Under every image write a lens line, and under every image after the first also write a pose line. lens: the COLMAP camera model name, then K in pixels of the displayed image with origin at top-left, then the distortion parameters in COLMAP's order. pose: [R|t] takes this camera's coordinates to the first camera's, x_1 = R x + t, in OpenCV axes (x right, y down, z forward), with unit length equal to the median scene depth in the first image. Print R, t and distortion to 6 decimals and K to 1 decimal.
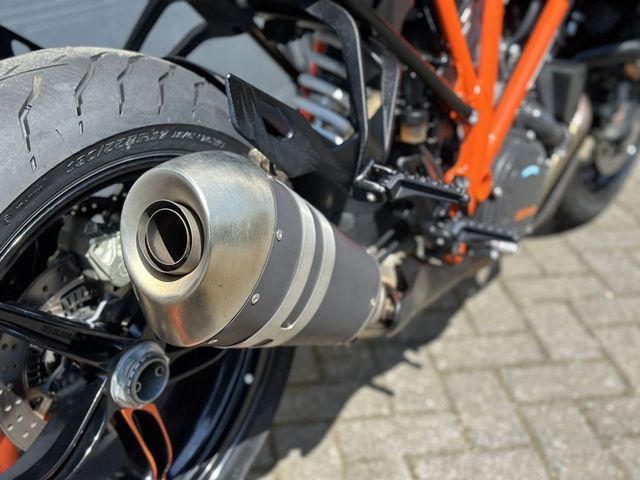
lens RADIAL K [[909.6, 0, 320.5], [0, 909.6, 262.6], [0, 0, 1]] dist [0.012579, 0.019157]
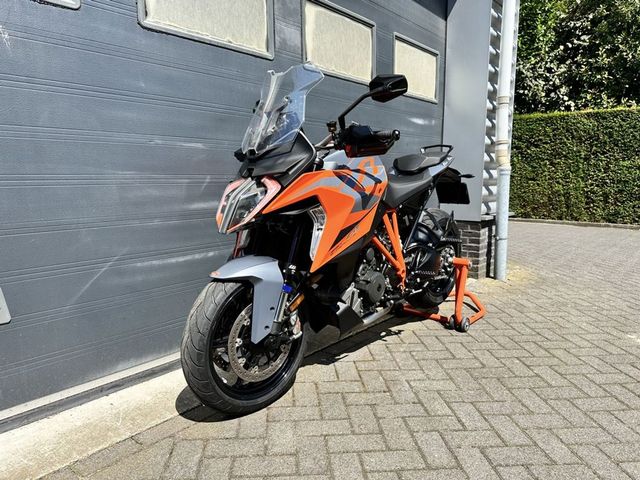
lens RADIAL K [[461.0, 0, 320.0], [0, 461.0, 240.0], [0, 0, 1]] dist [0.001232, -0.003988]
pose [[0.998734, 0.027874, -0.041863, -0.126401], [-0.040193, 0.942699, -0.331216, 0.276800], [0.030232, 0.332479, 0.942626, -0.519222]]
